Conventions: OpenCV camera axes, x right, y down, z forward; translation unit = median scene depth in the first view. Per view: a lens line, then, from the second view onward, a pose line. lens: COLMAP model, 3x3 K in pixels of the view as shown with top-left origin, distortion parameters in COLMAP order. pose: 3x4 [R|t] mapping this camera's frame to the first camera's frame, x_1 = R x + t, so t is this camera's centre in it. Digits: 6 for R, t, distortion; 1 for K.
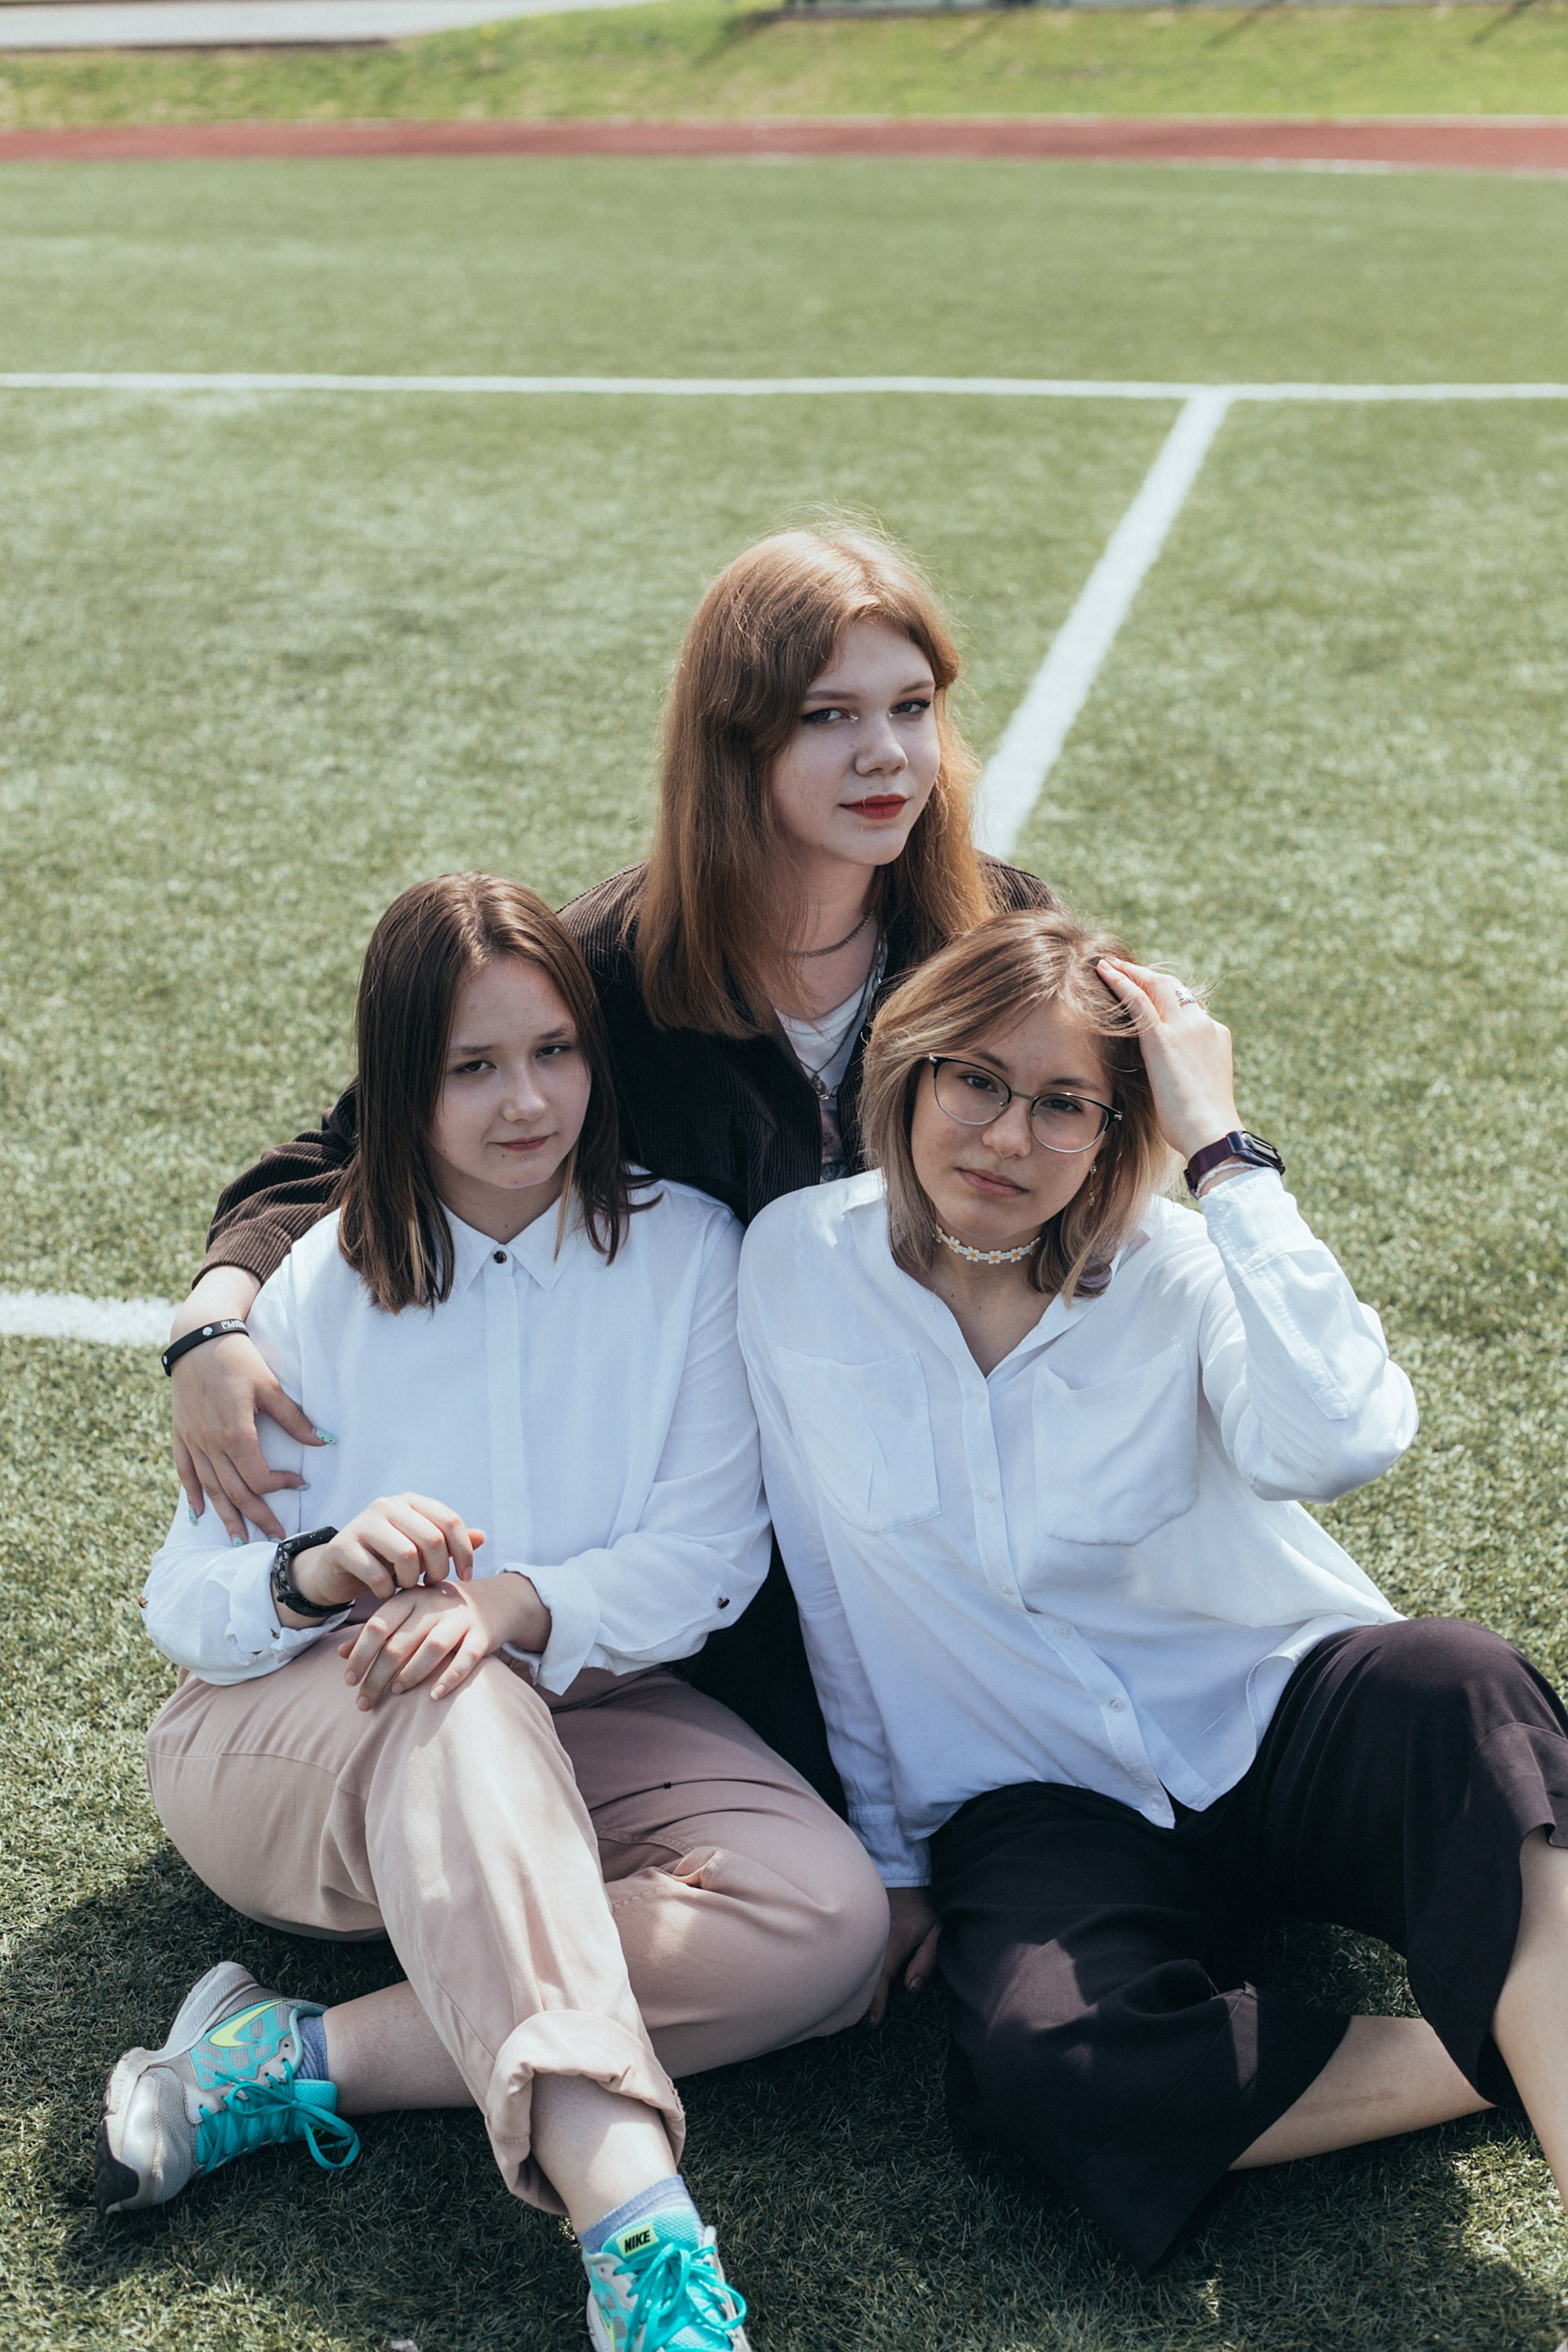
lens RADIAL K [[3449.1, 0, 784.0], [0, 3449.1, 1176.0], [0, 0, 1]] dist [0.019664, 0.014437]
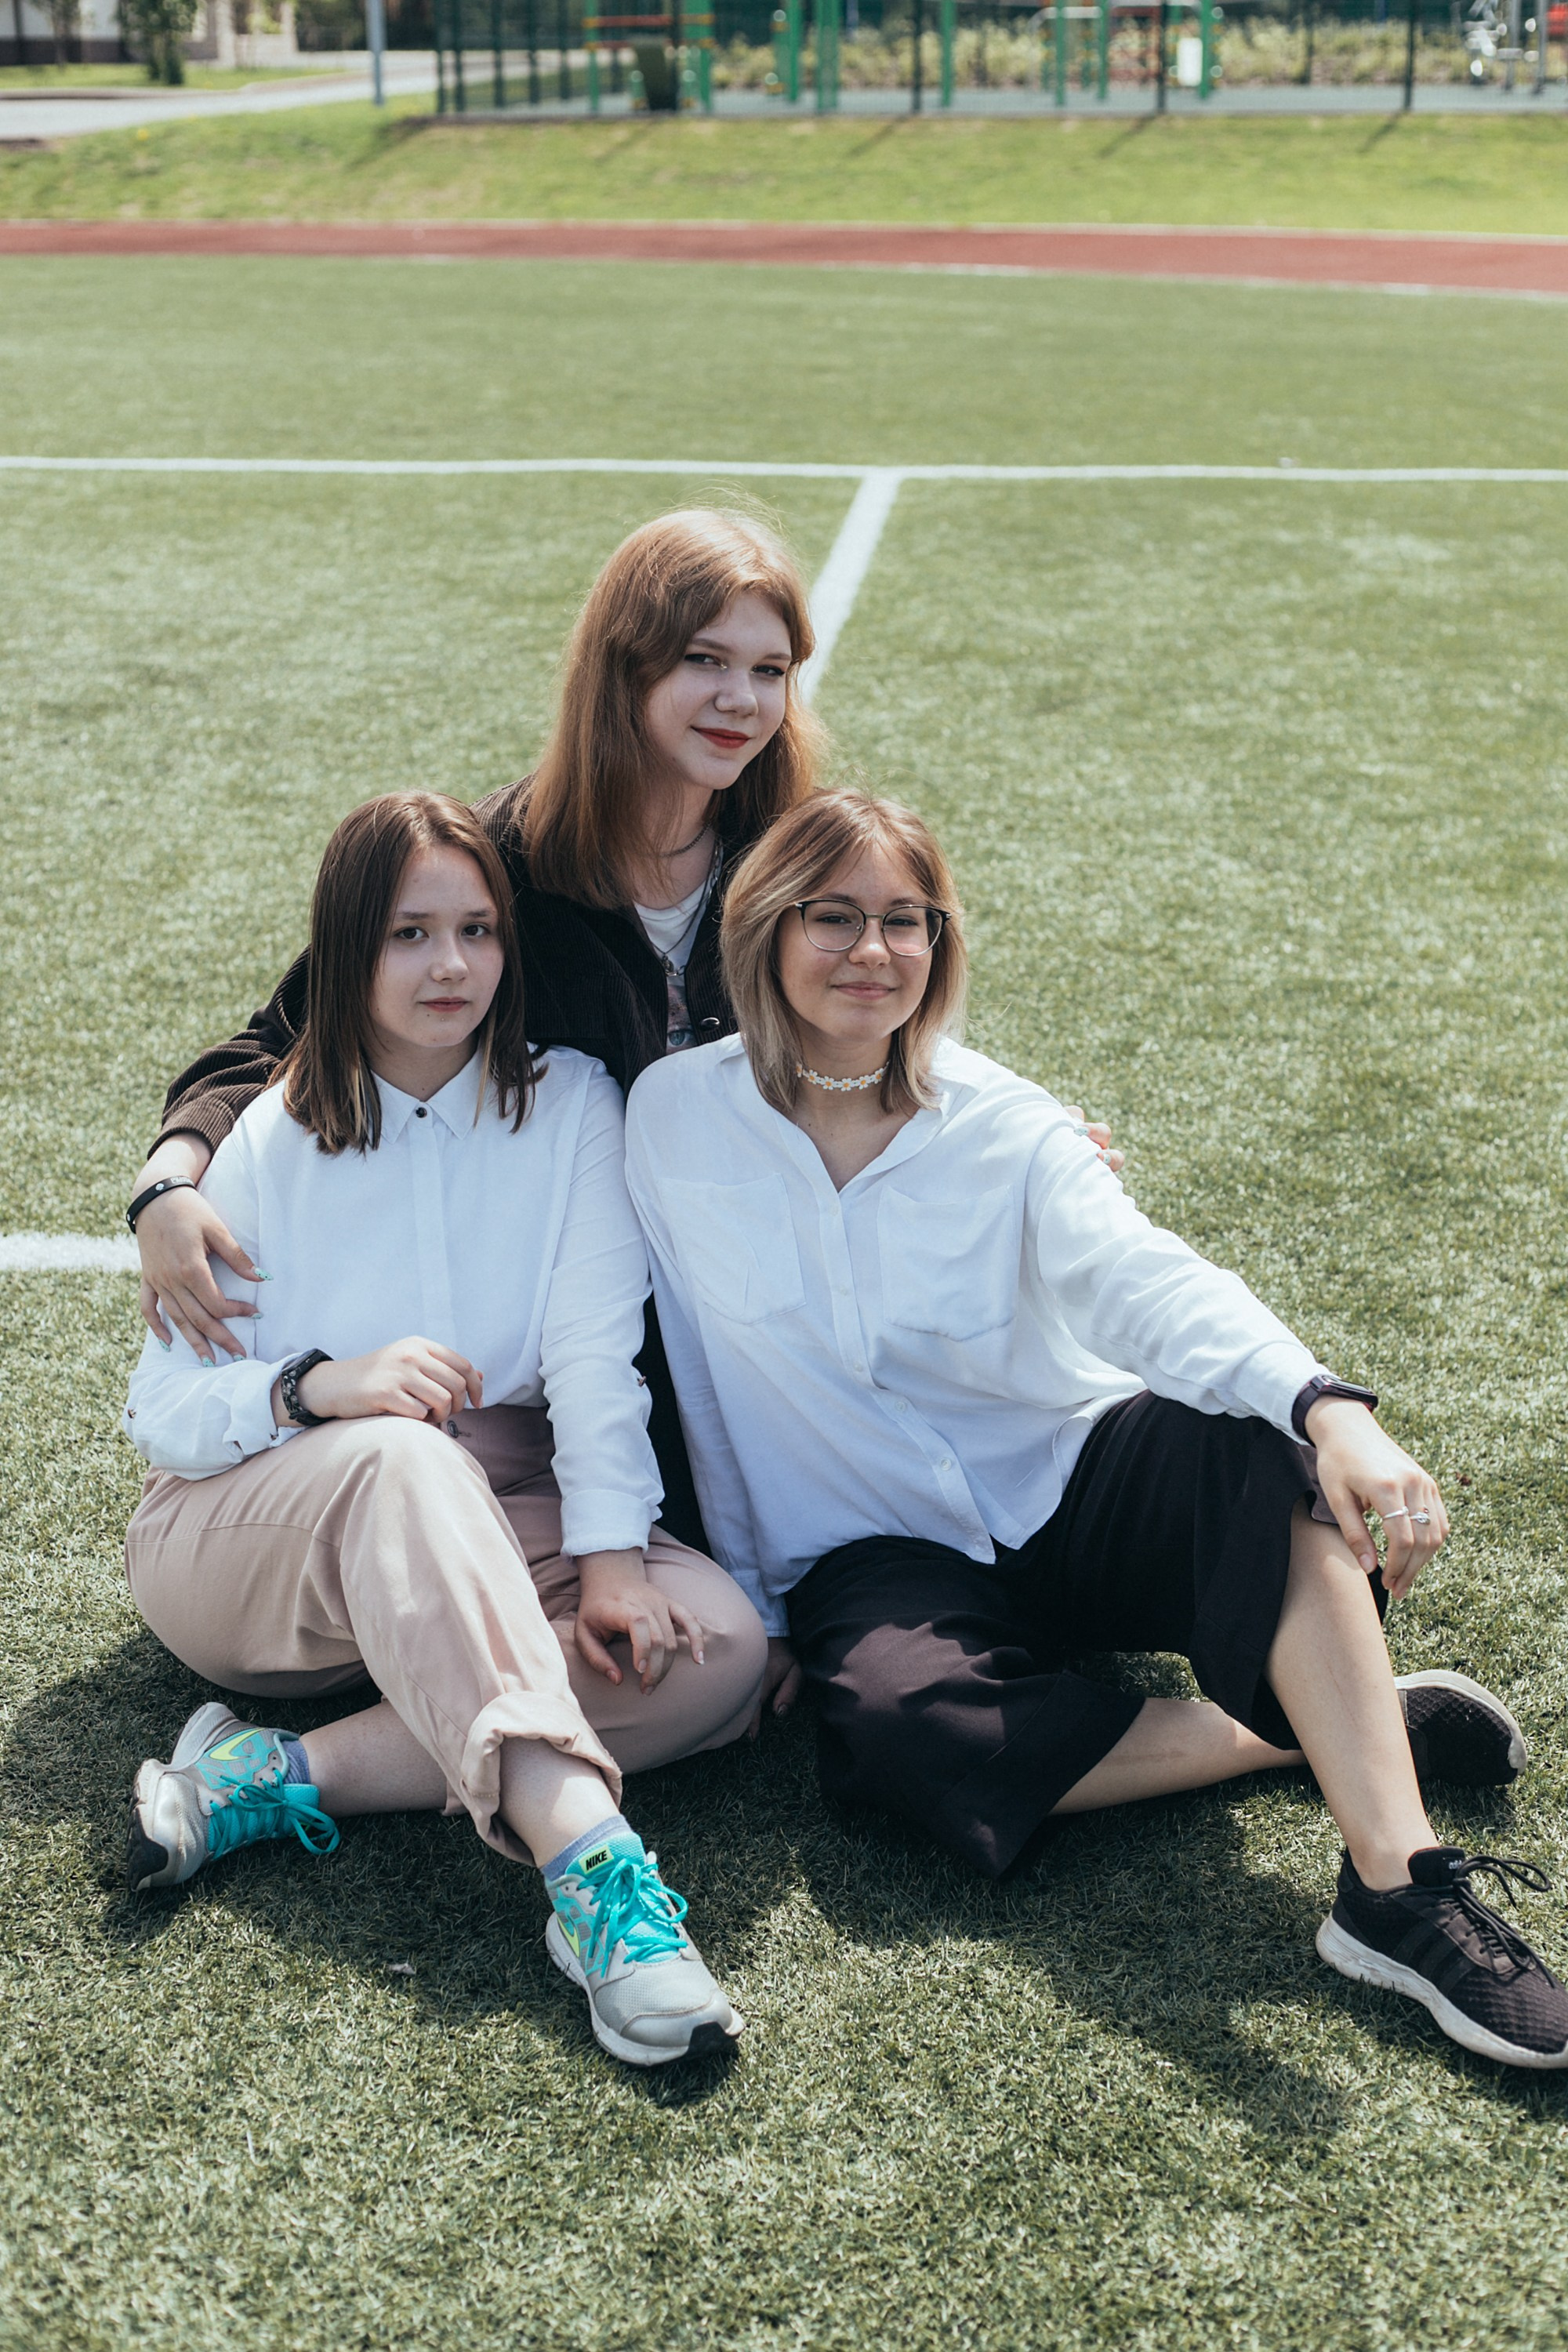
lens RADIAL K [[3449.1, 0, 784.0], [0, 3449.1, 1176.0], [0, 0, 1]] dist [0.019664, 0.014437]
pose [[0.994711, -0.020098, 0.100724, -0.040431], [0.023030, 0.999342, -0.028032, 0.041603], [-0.100094, 0.030204, 0.994519, -0.104982]]
